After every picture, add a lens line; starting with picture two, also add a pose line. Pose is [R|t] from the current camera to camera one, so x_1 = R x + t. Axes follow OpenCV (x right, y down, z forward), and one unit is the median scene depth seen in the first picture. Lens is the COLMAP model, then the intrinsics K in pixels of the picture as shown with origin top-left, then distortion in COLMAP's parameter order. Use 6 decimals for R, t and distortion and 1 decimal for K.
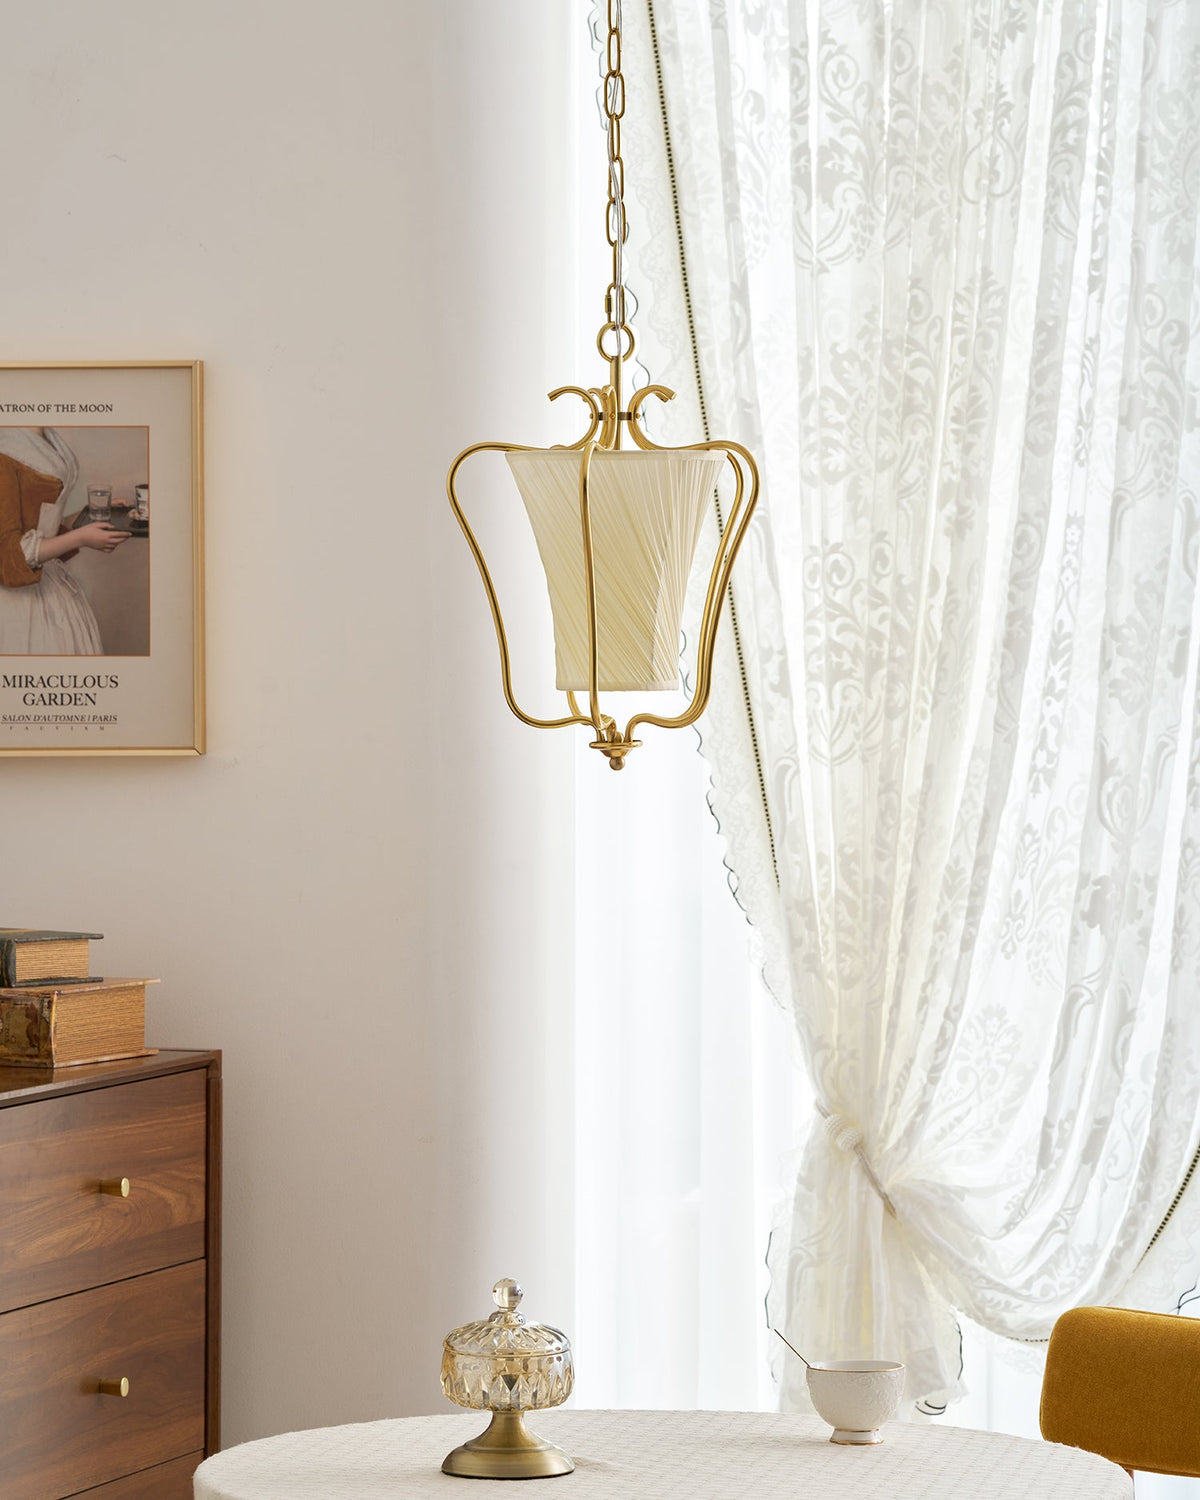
lens RADIAL K [[6766.3, 0, 597.3], [0, 6766.3, 668.3], [0, 0, 1]] dist [0.393196, -3.348830]
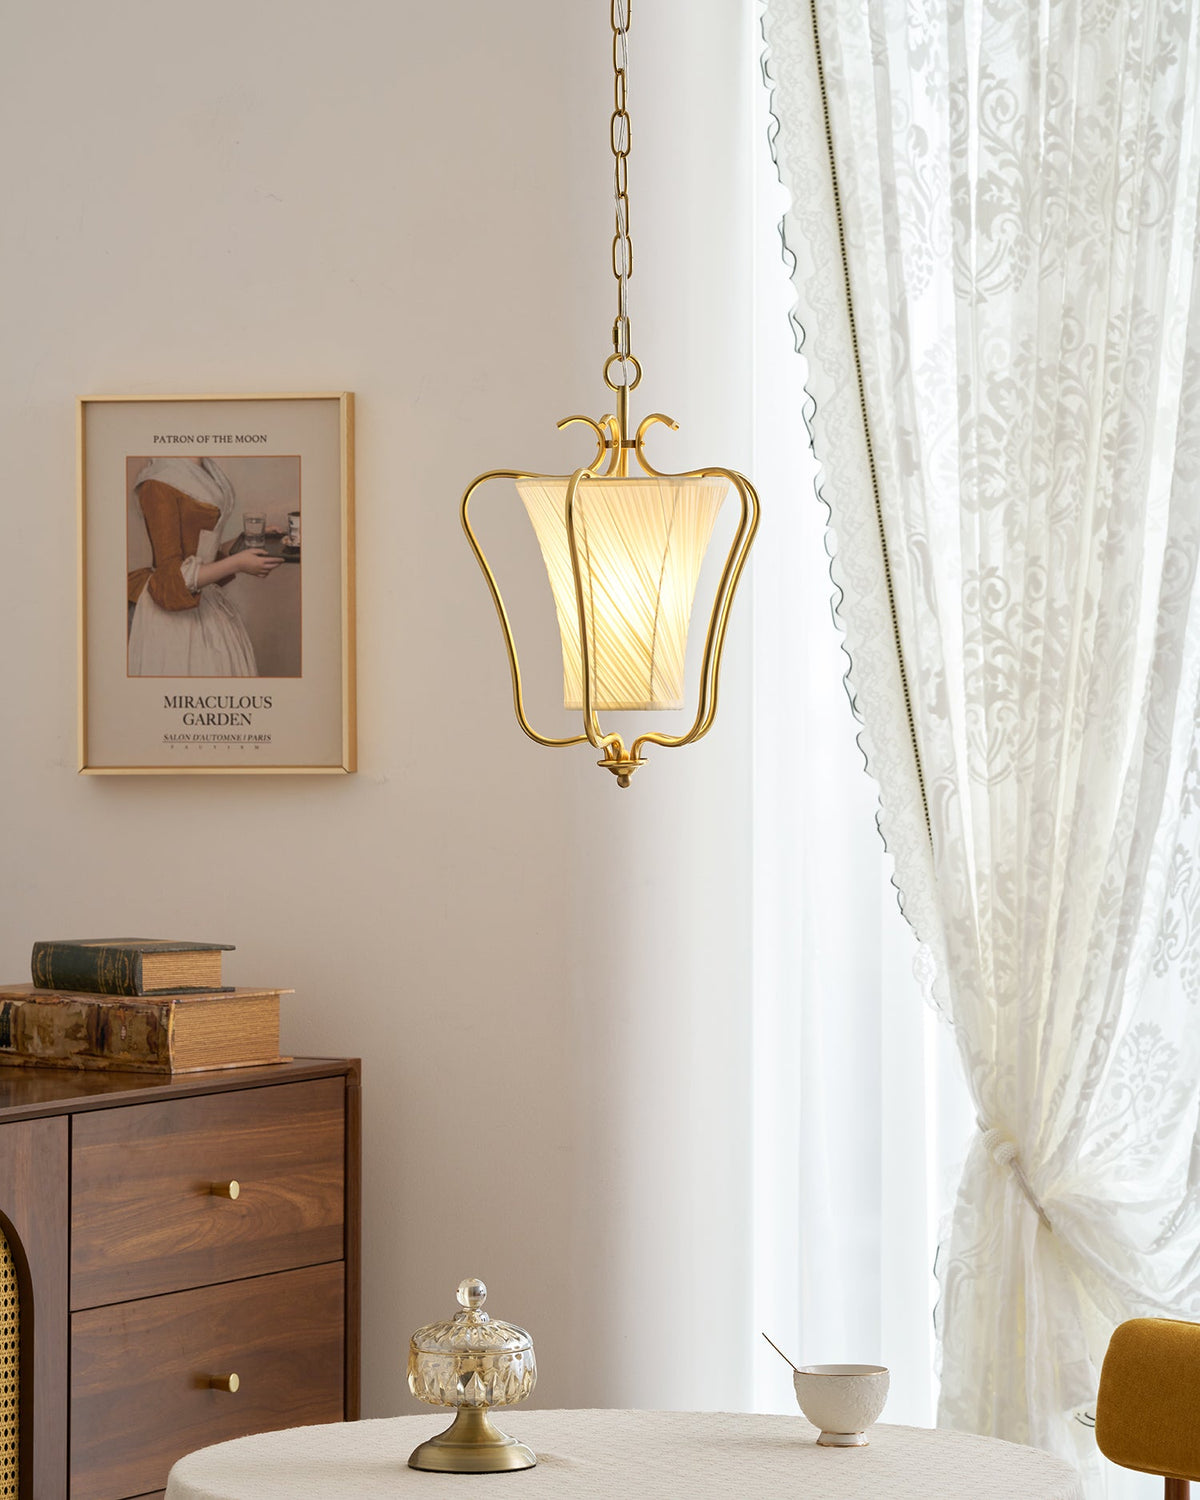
lens RADIAL K [[6758.7, 0, 598.9], [0, 6758.7, 613.6], [0, 0, 1]] dist [0.249211, 2.041984]
pose [[0.989926, -0.000741, -0.141580, 0.121011], [-0.001020, 0.999923, -0.012365, 0.001109], [0.141579, 0.012385, 0.989850, -0.015571]]
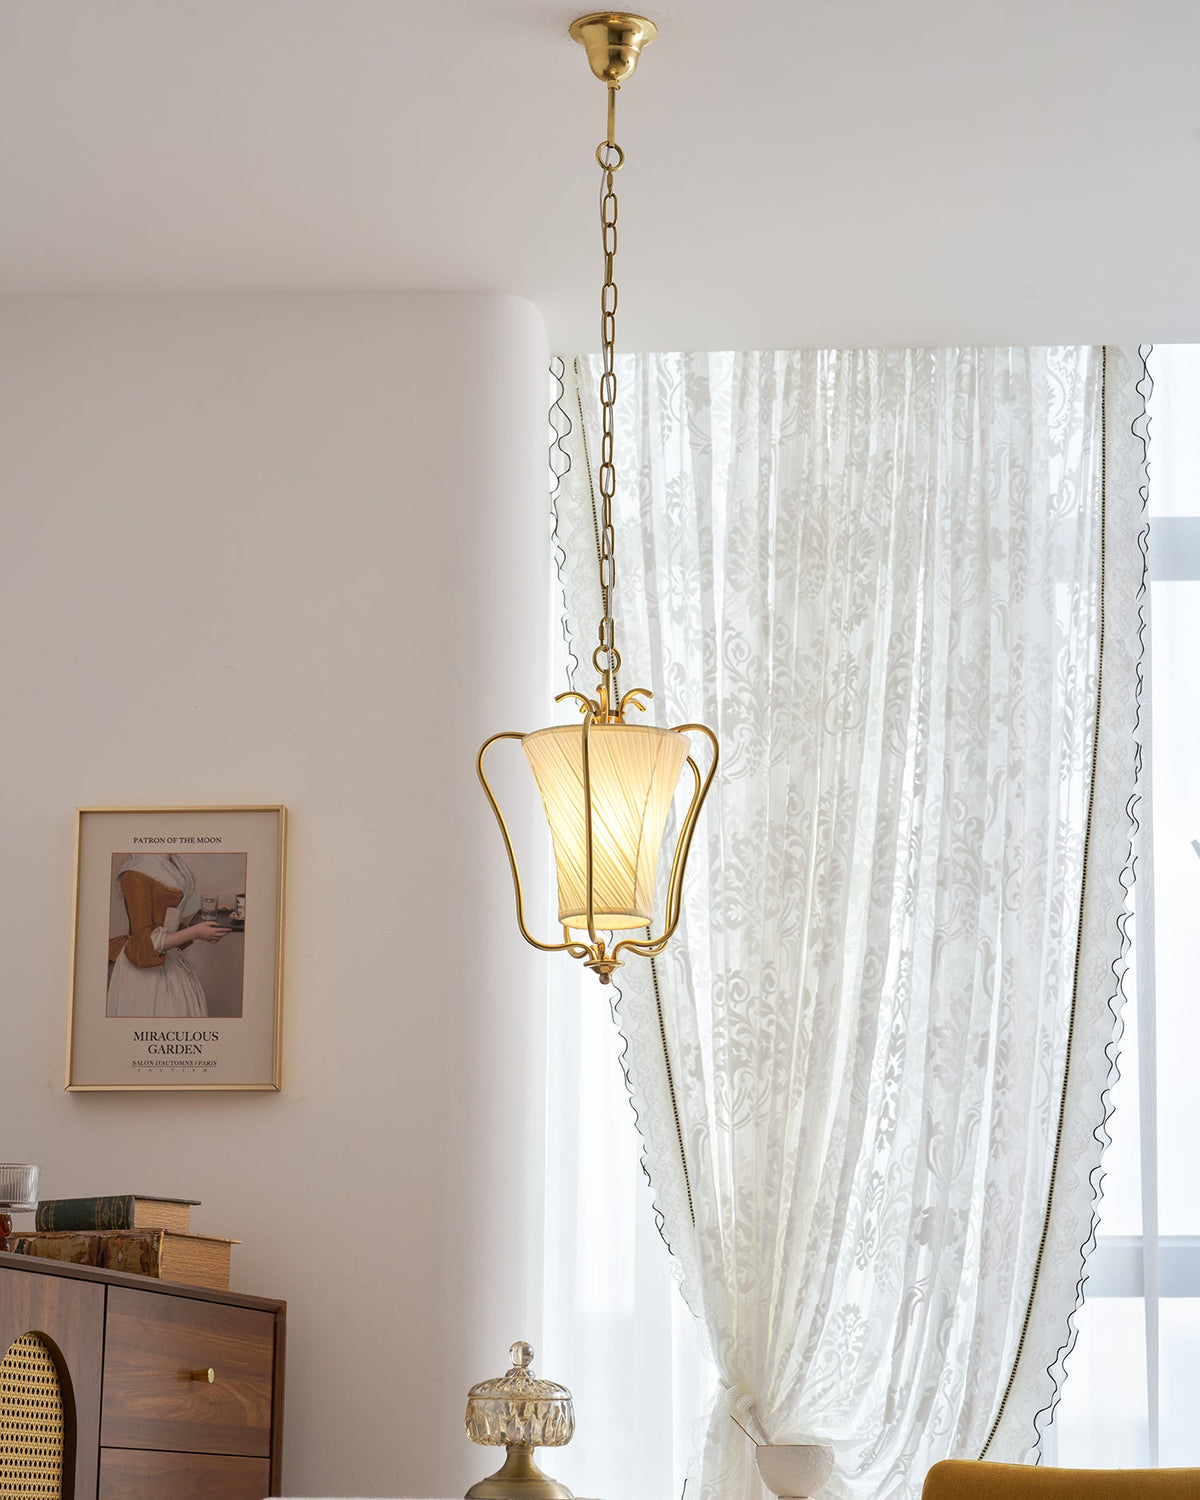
lens RADIAL K [[3499.2, 0, 599.2], [0, 3499.2, 716.9], [0, 0, 1]] dist [-0.053676, 0.058966]
pose [[0.999378, 0.016669, 0.031071, -0.016317], [-0.008700, 0.970525, -0.240843, 0.104985], [-0.034170, 0.240423, 0.970067, 0.288433]]
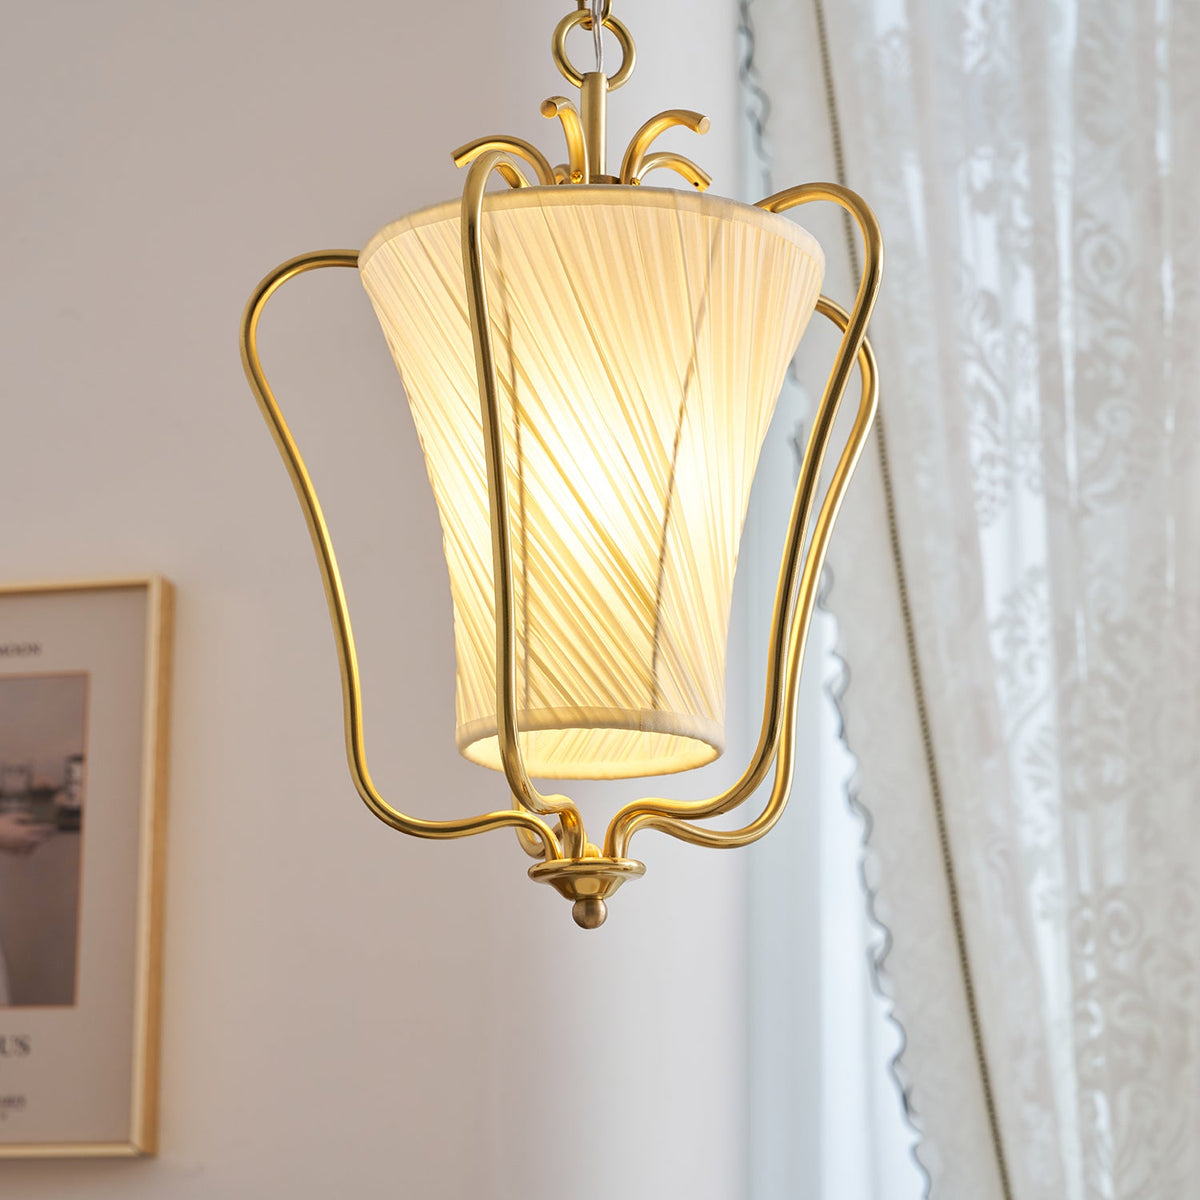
lens RADIAL K [[3495.4, 0, 520.1], [0, 3495.4, 600.2], [0, 0, 1]] dist [0.042197, -0.575557]
pose [[0.989266, -0.022837, -0.144328, 0.027438], [-0.014471, 0.967545, -0.252285, 0.044409], [0.145405, 0.251665, 0.956829, 0.642868]]
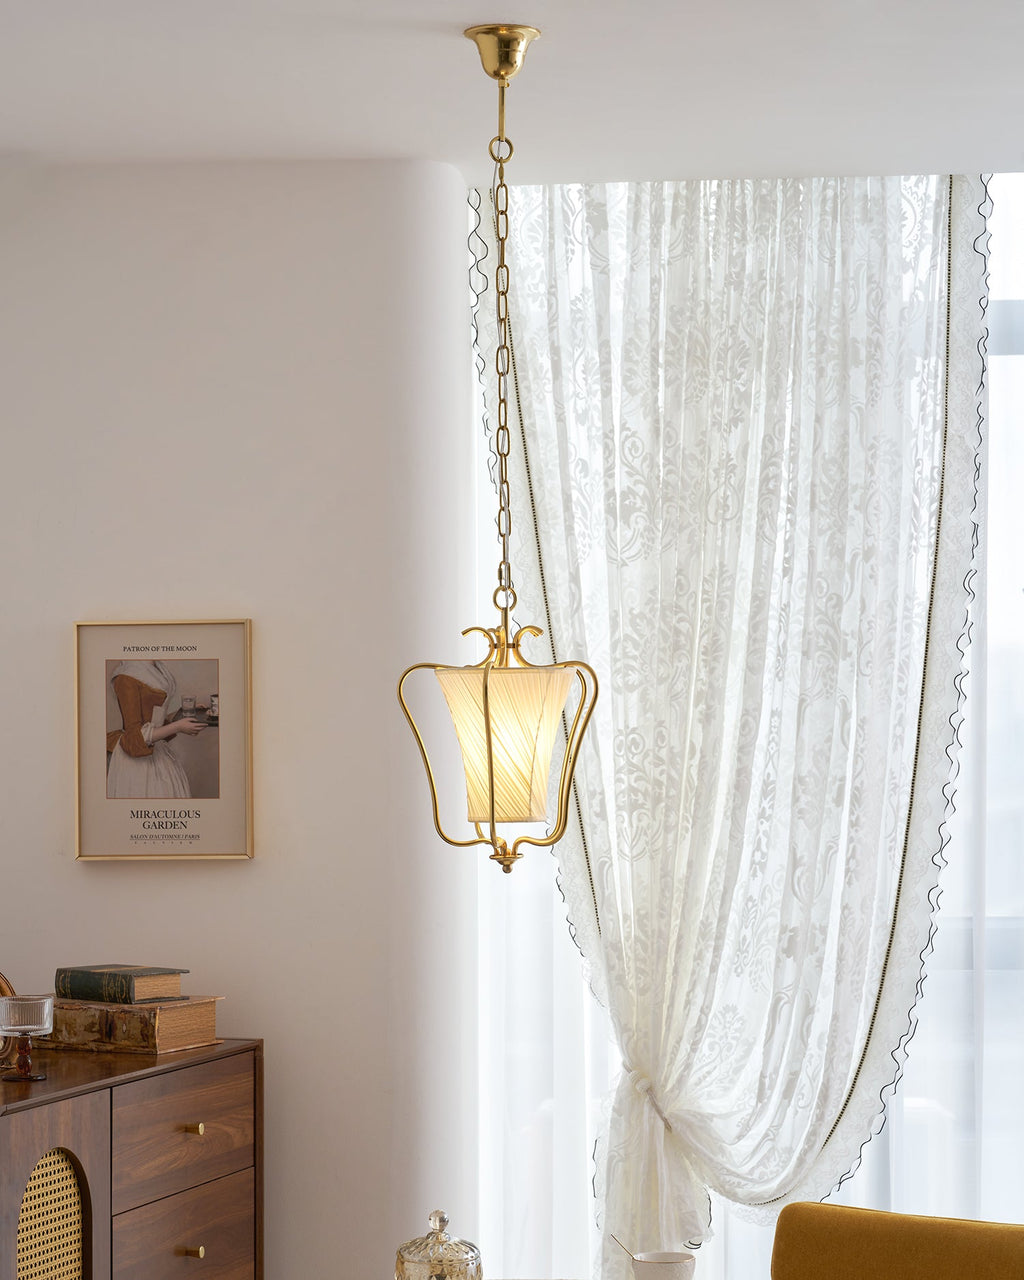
lens RADIAL K [[3062.7, 0, 514.1], [0, 3062.7, 691.1], [0, 0, 1]] dist [-0.051475, 0.131121]
pose [[0.999914, -0.005733, 0.011821, -0.002970], [0.006109, 0.999471, -0.031944, -0.003579], [-0.011632, 0.032014, 0.999420, 0.246967]]
